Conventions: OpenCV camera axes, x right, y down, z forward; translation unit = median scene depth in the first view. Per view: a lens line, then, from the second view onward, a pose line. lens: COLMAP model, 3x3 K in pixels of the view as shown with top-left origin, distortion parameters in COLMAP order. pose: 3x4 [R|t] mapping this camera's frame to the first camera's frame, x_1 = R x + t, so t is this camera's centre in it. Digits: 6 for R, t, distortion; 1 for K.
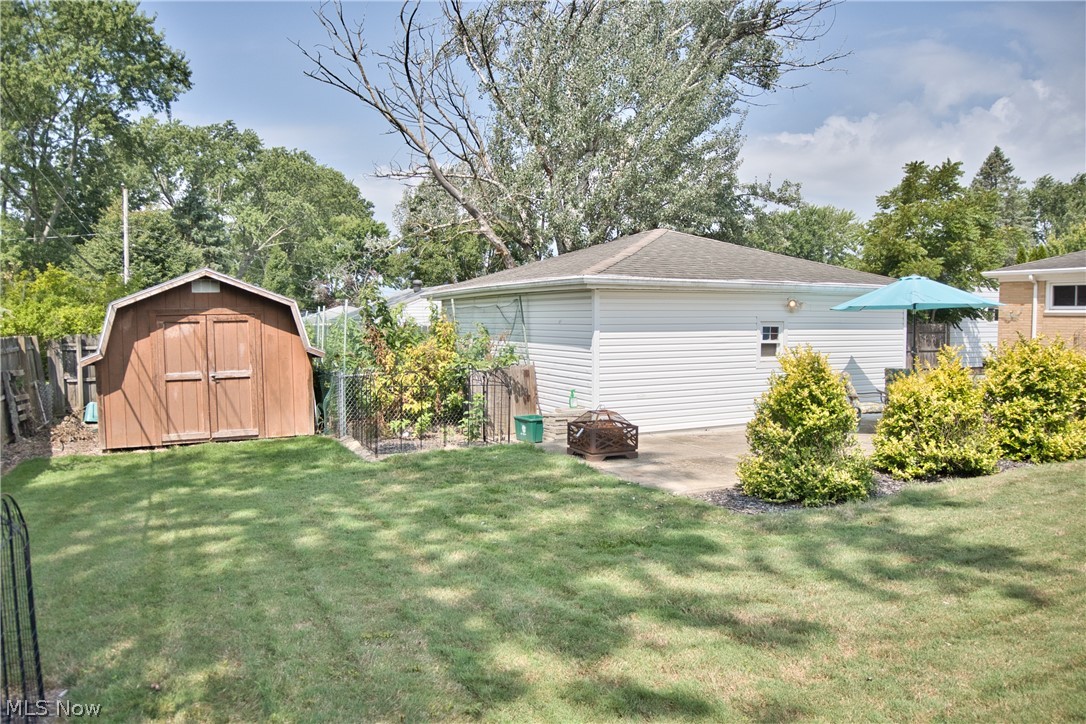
lens RADIAL K [[756.0, 0, 540.3], [0, 756.0, 365.3], [0, 0, 1]] dist [-0.148287, 0.079802]
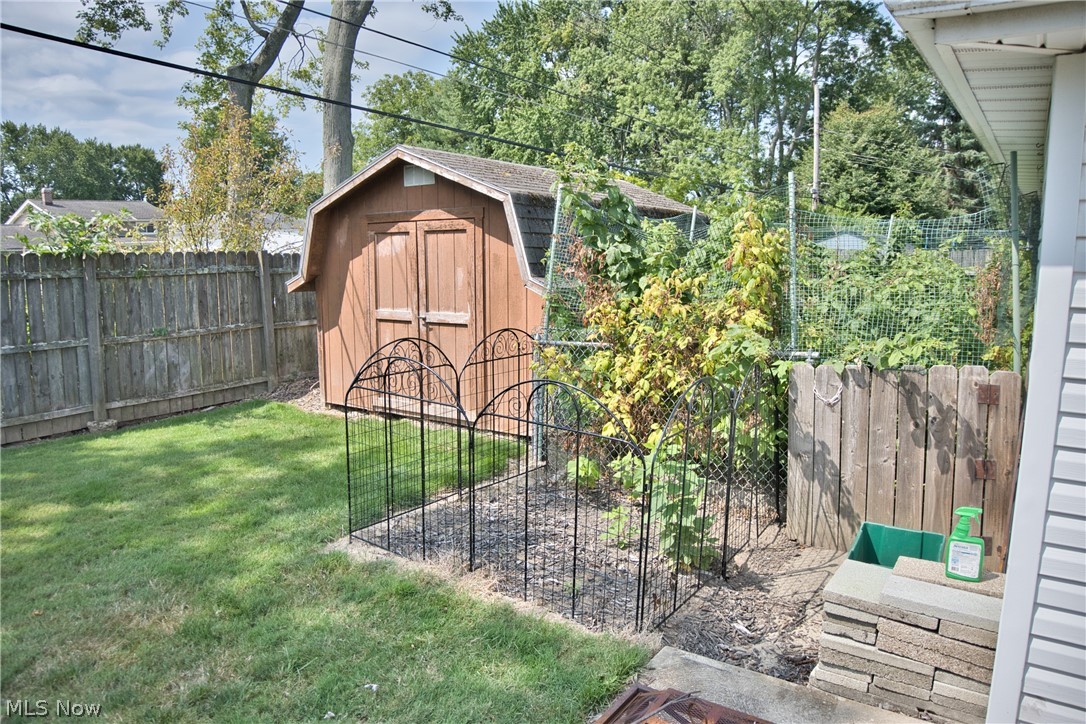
lens RADIAL K [[756.0, 0, 540.3], [0, 756.0, 365.3], [0, 0, 1]] dist [-0.148287, 0.079802]
pose [[0.491373, 0.139690, -0.859674, 0.168354], [-0.047665, 0.989888, 0.133604, -0.036600], [0.869644, -0.024673, 0.493063, 0.767382]]
